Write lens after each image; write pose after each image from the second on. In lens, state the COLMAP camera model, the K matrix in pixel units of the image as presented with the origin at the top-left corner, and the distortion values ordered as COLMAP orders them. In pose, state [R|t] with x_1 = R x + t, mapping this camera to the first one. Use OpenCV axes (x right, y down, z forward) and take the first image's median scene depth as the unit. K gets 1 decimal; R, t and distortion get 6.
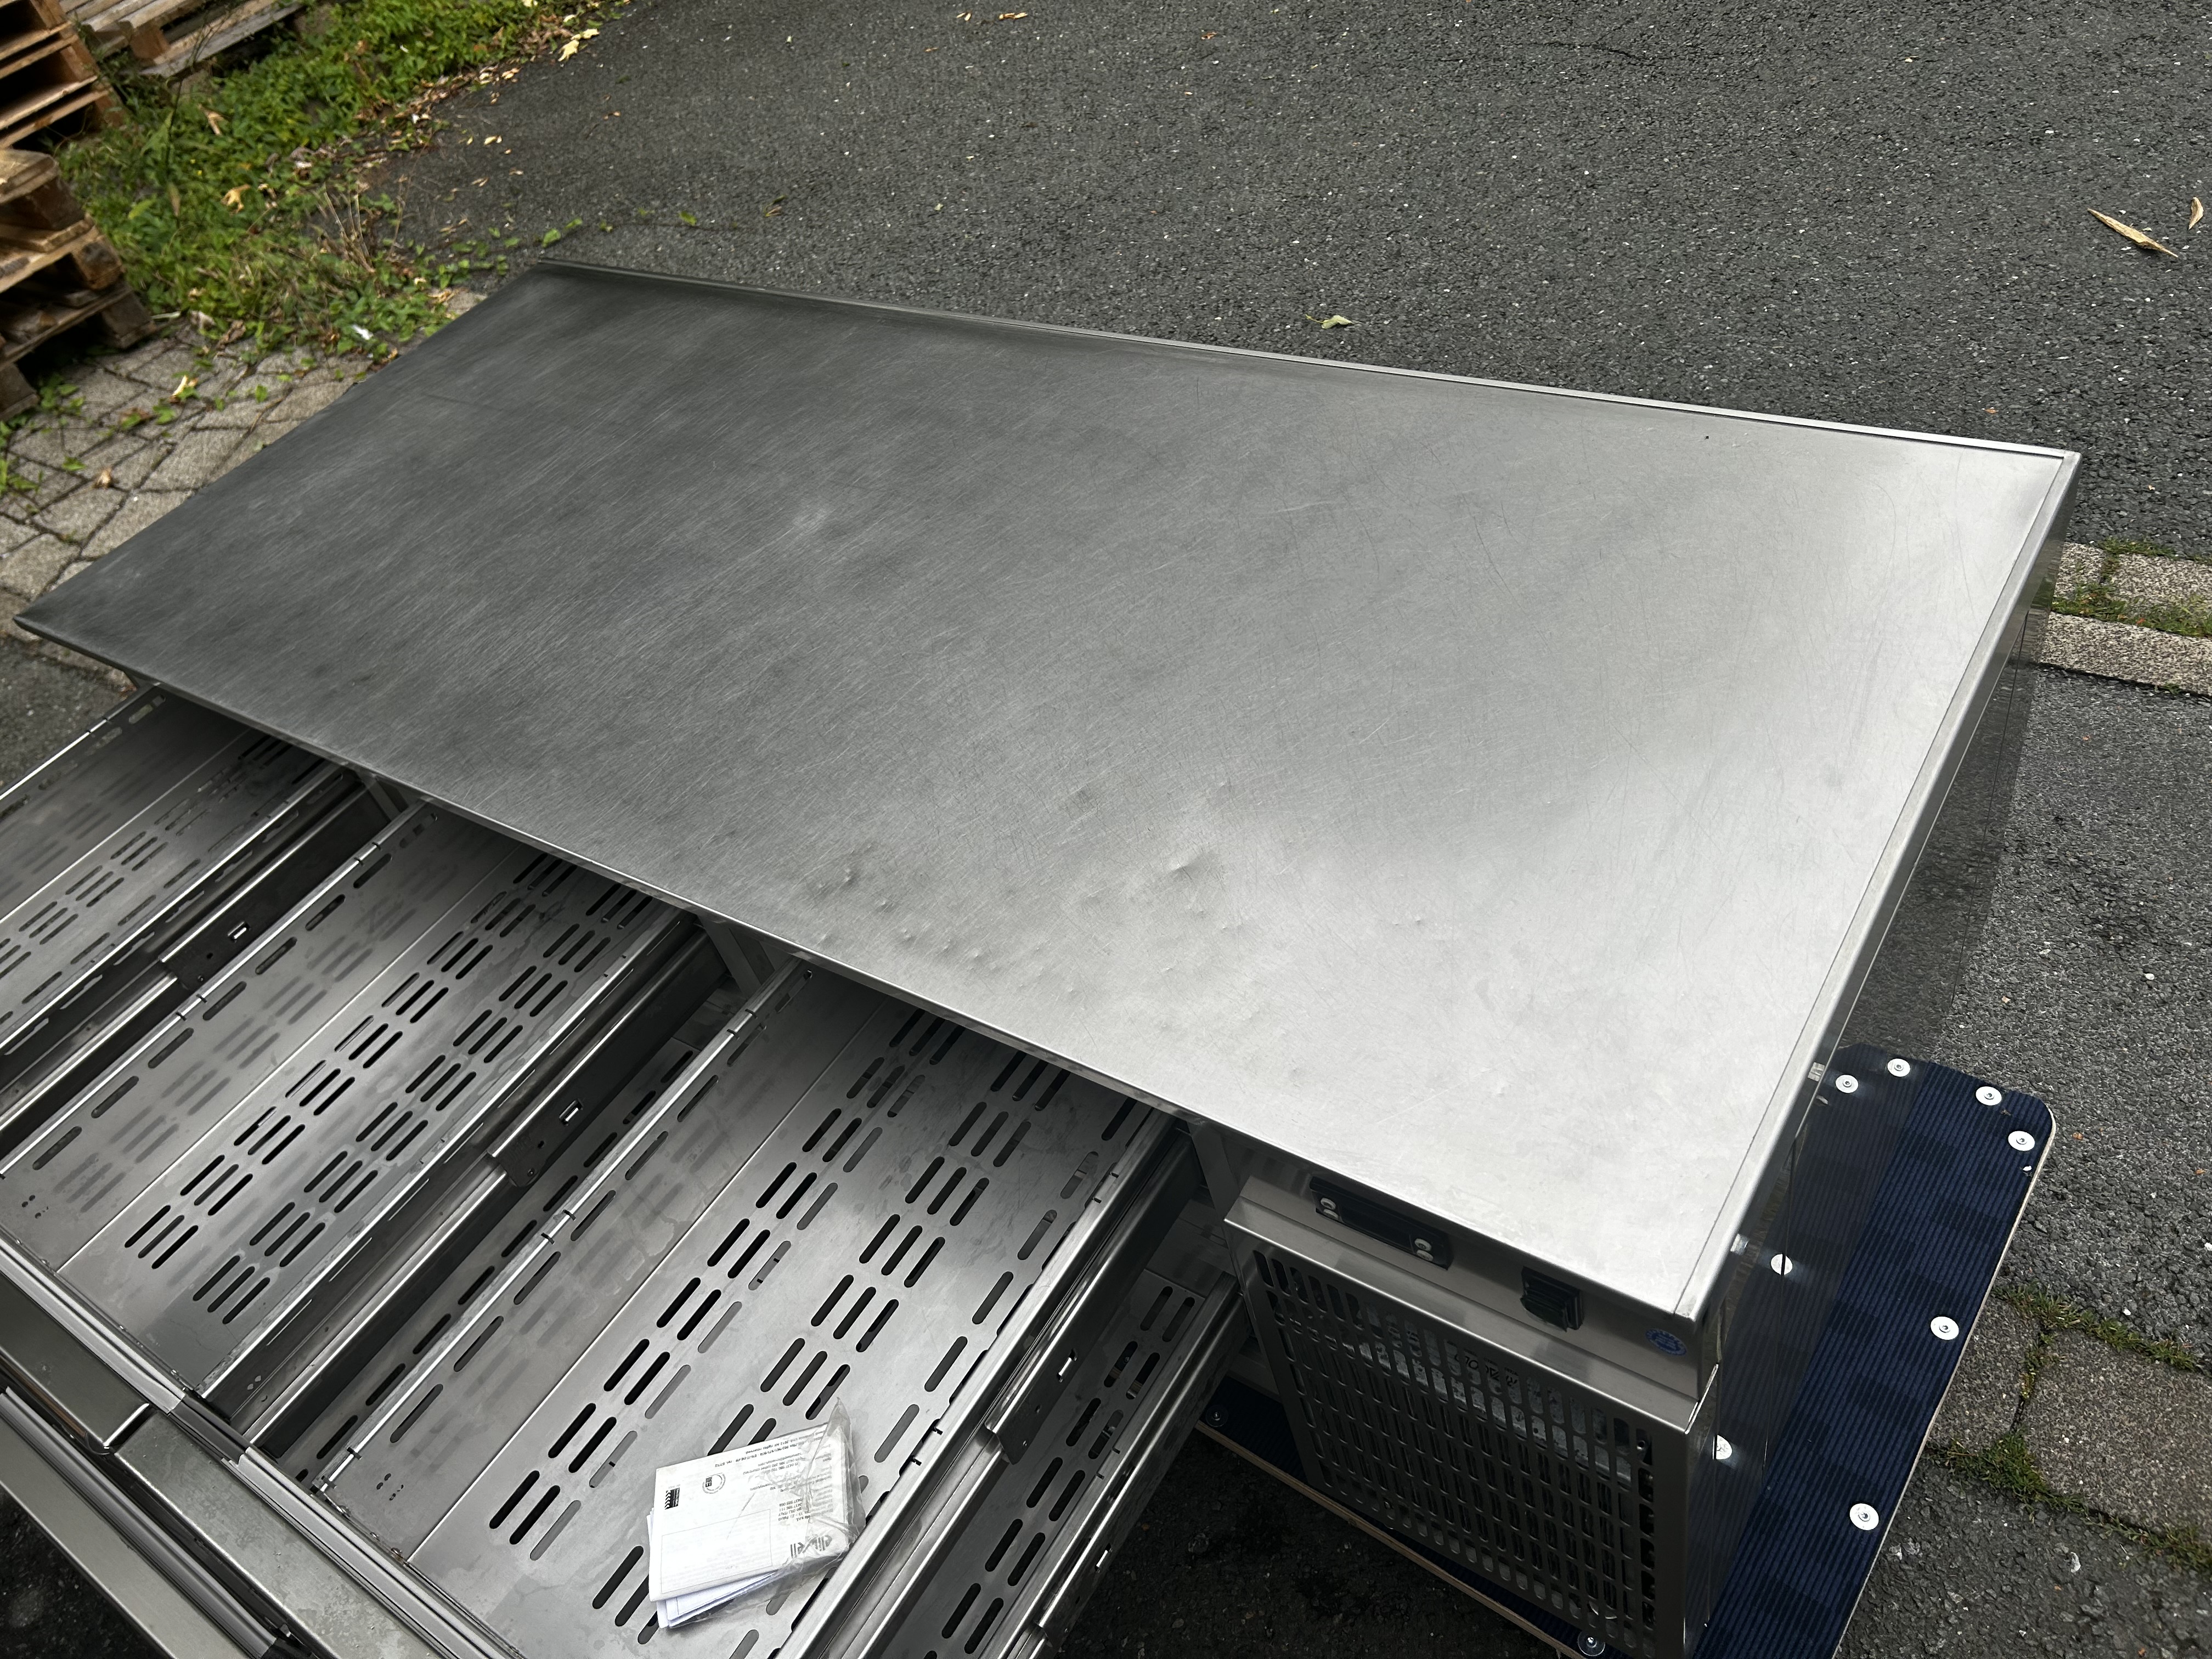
lens RADIAL K [[1665.6, 0, 1109.4], [0, 1665.6, 817.7], [0, 0, 1]] dist [0.057630, -0.064198]
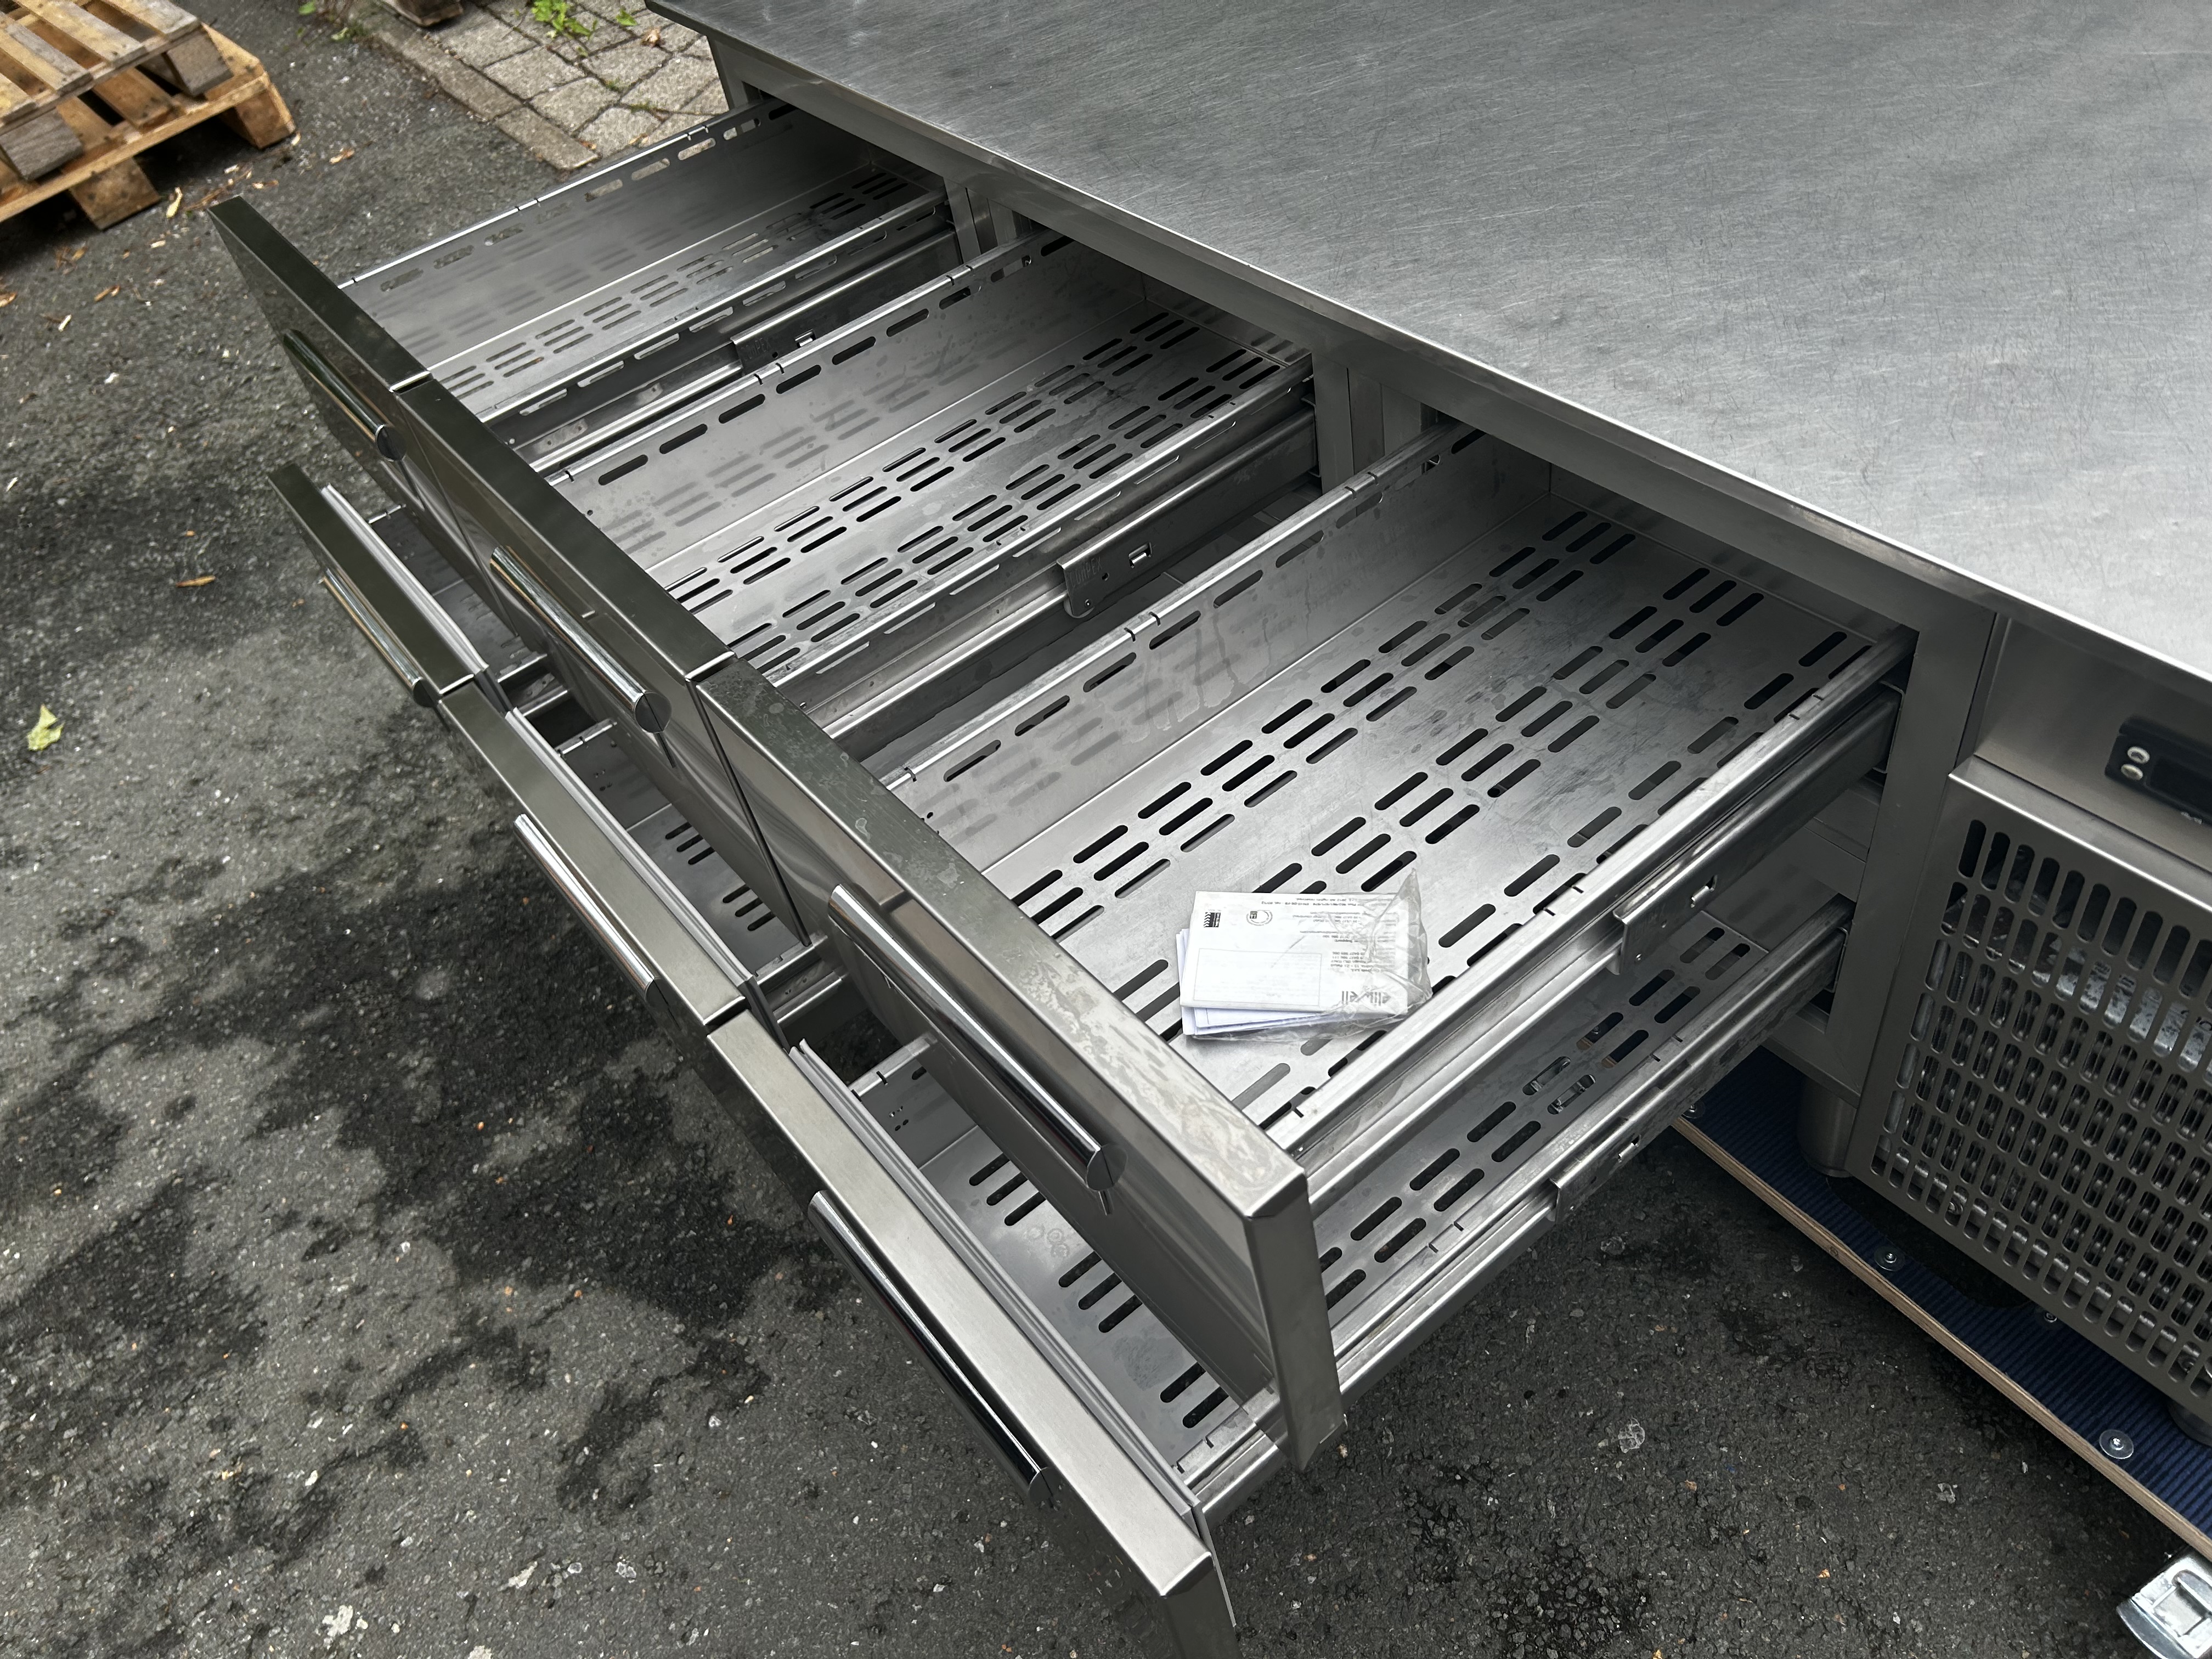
lens RADIAL K [[1665.6, 0, 1115.4], [0, 1665.6, 824.0], [0, 0, 1]] dist [0.057630, -0.064198]
pose [[0.952222, 0.263816, -0.153864, -0.144007], [-0.249925, 0.962676, 0.103887, 0.213257], [0.175528, -0.060469, 0.982616, 0.081114]]
